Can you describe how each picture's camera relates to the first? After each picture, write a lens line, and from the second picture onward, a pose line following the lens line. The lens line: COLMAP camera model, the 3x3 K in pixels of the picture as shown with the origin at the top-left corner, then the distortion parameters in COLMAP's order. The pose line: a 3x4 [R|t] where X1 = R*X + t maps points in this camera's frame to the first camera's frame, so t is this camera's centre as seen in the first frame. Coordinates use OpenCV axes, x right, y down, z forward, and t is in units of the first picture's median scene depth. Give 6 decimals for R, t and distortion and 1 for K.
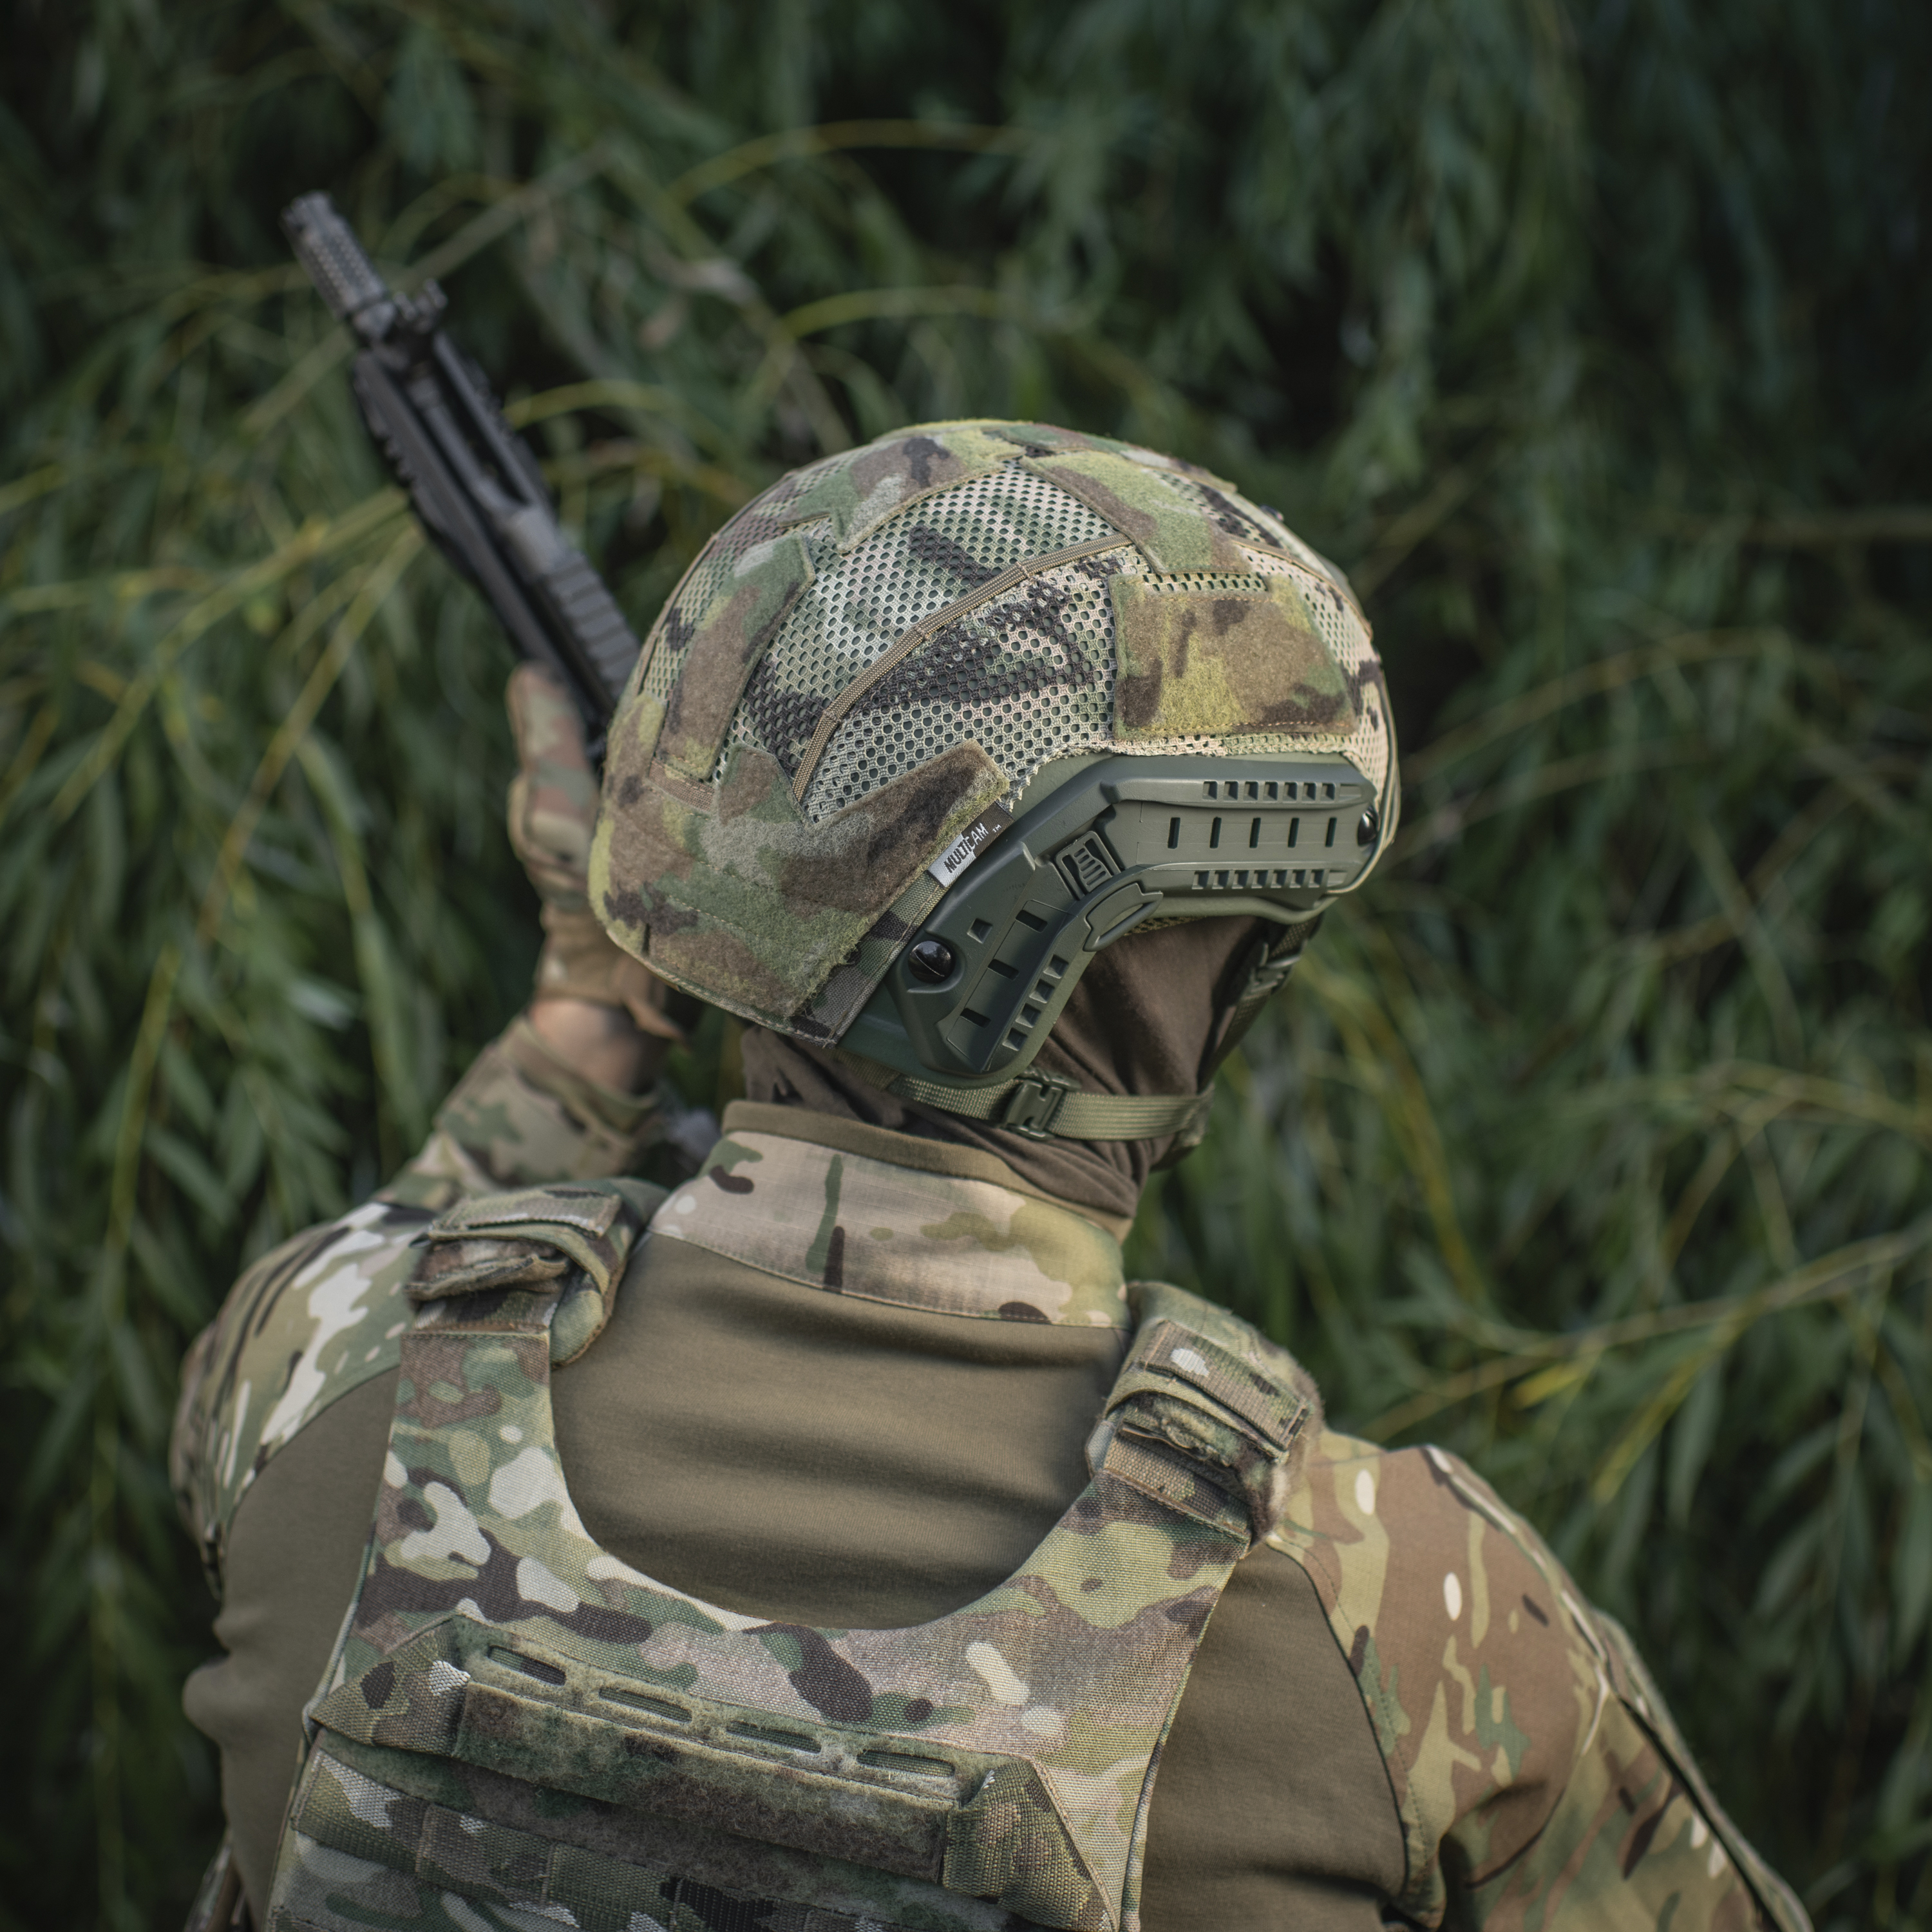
lens RADIAL K [[4860.5, 0, 966.0], [0, 4860.5, 966.0], [0, 0, 1]] dist [-0.113357, 0.063982]
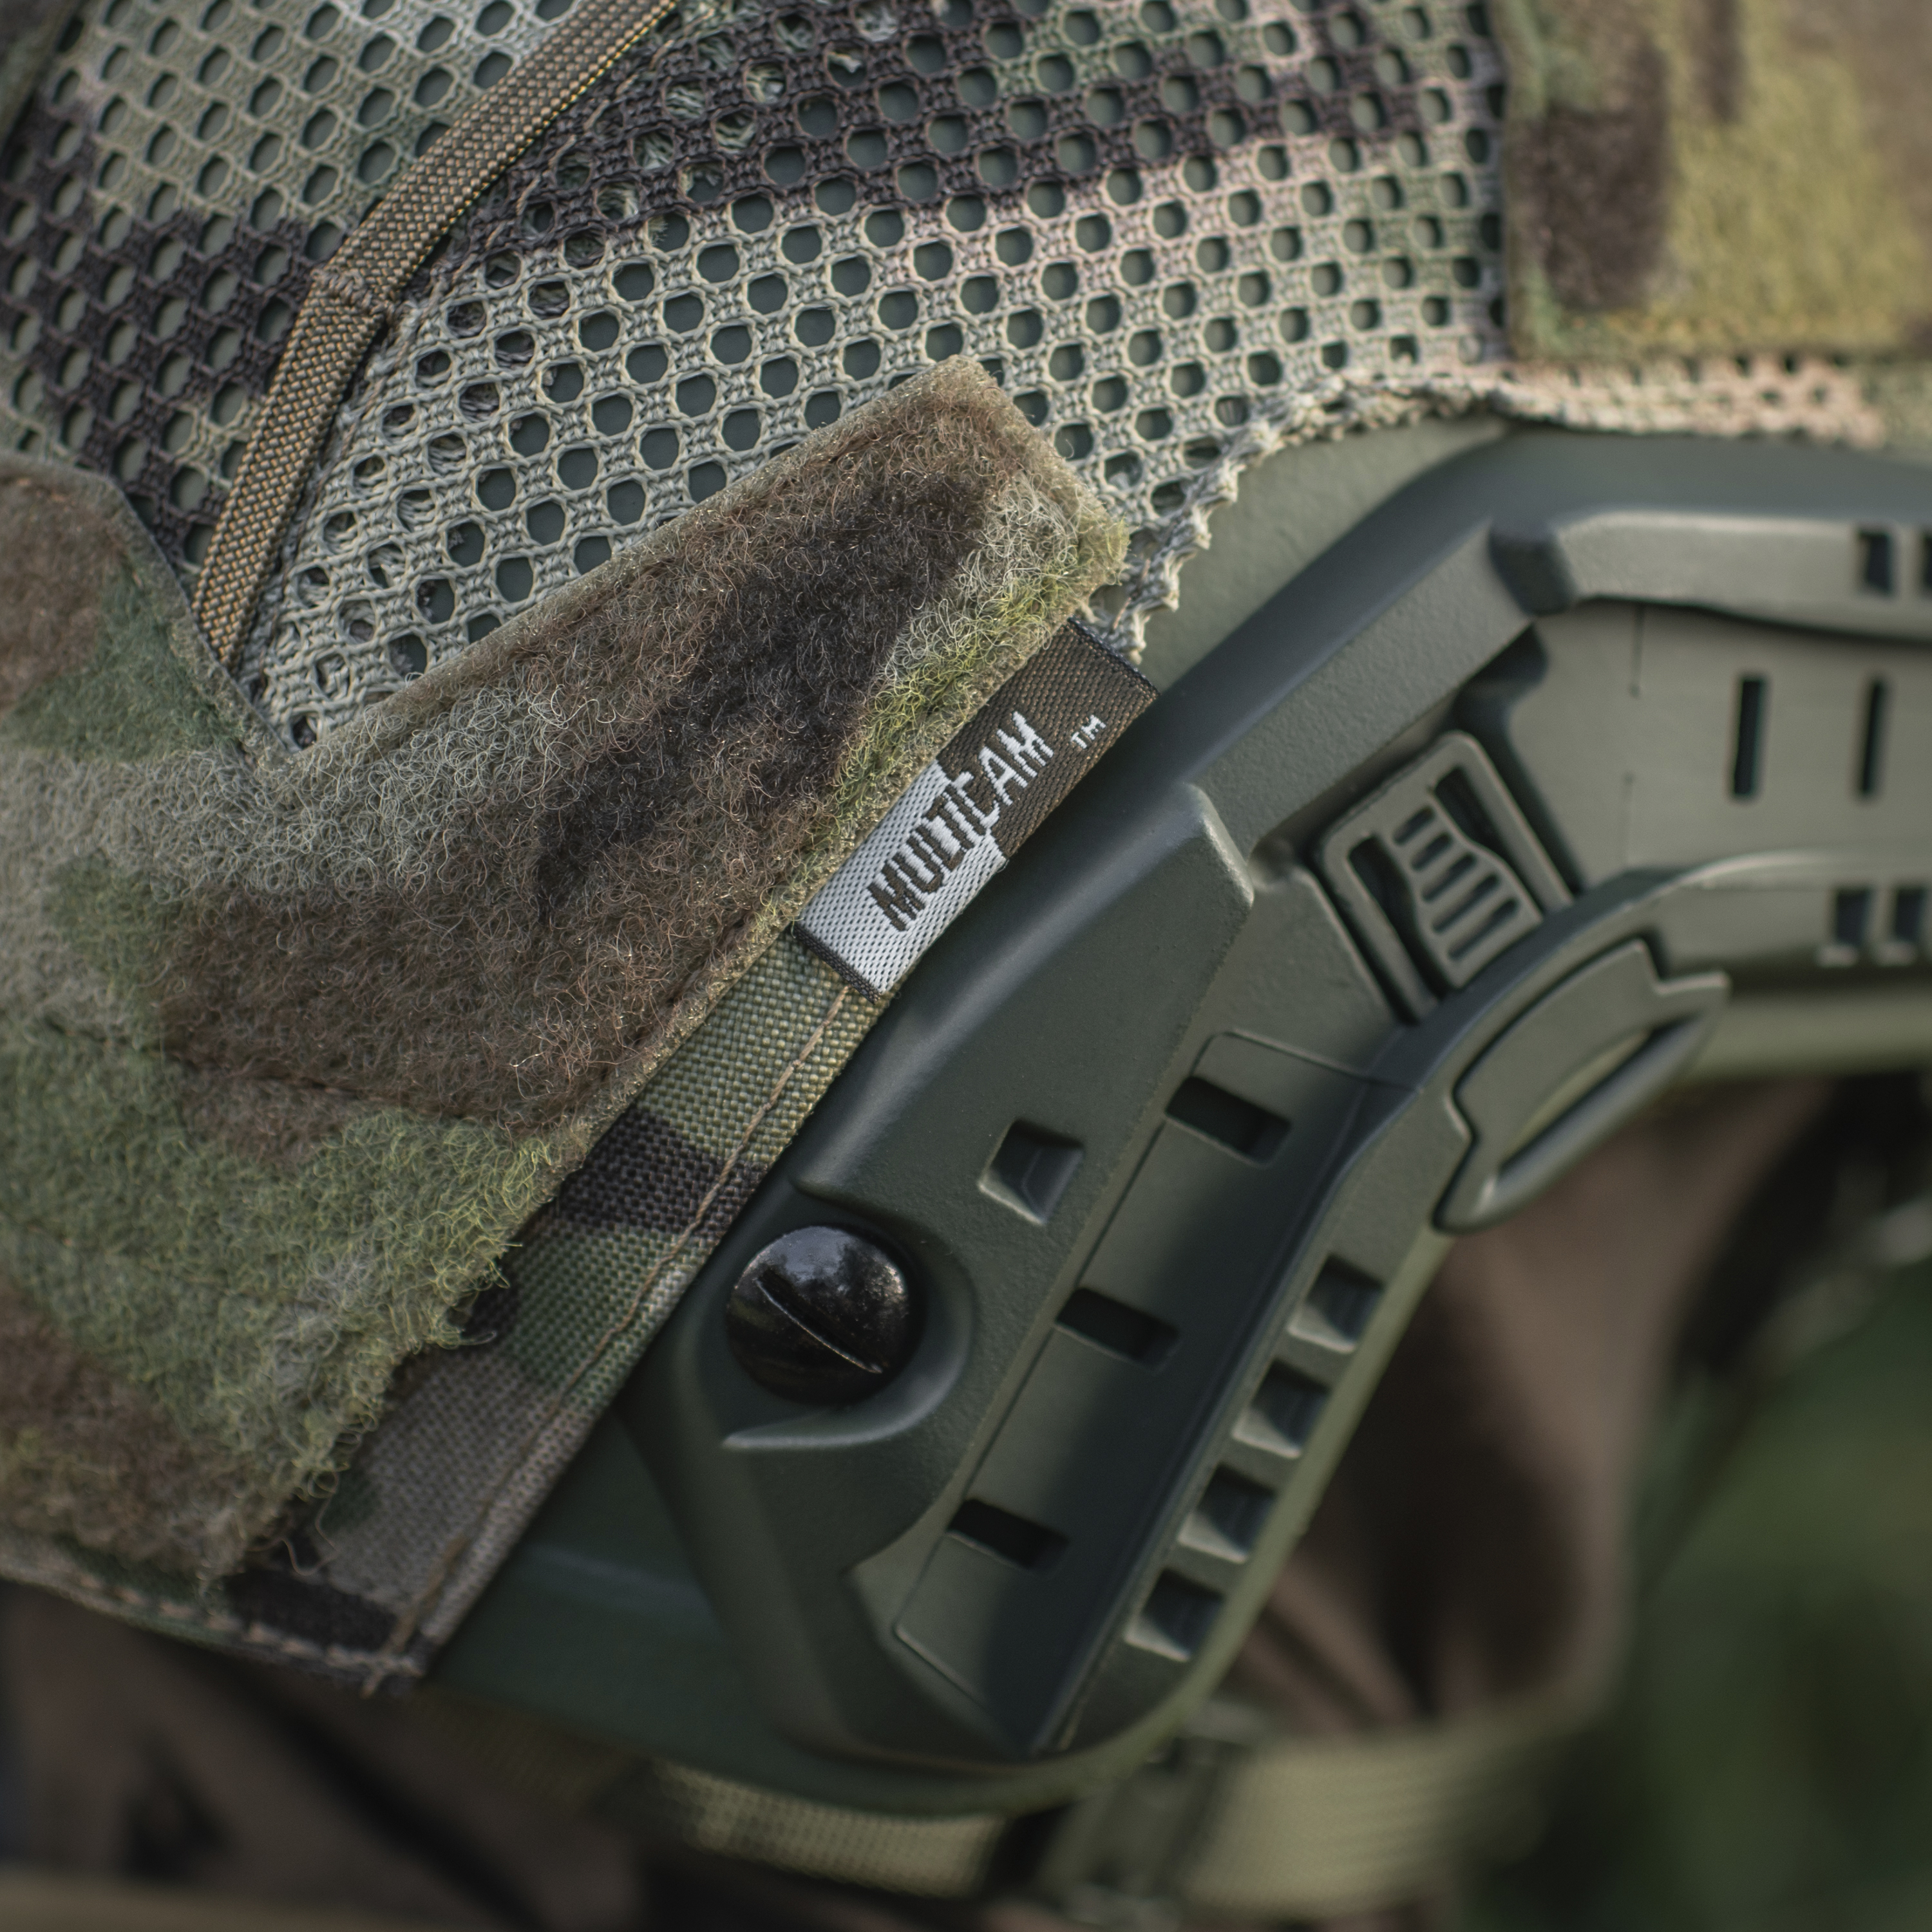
lens RADIAL K [[4860.5, 0, 966.0], [0, 4860.5, 966.0], [0, 0, 1]] dist [-0.113357, 0.063982]
pose [[0.984885, -0.046419, 0.166874, -0.038972], [0.054896, 0.997407, -0.046547, -0.006397], [-0.164281, 0.055004, 0.984879, 0.766851]]
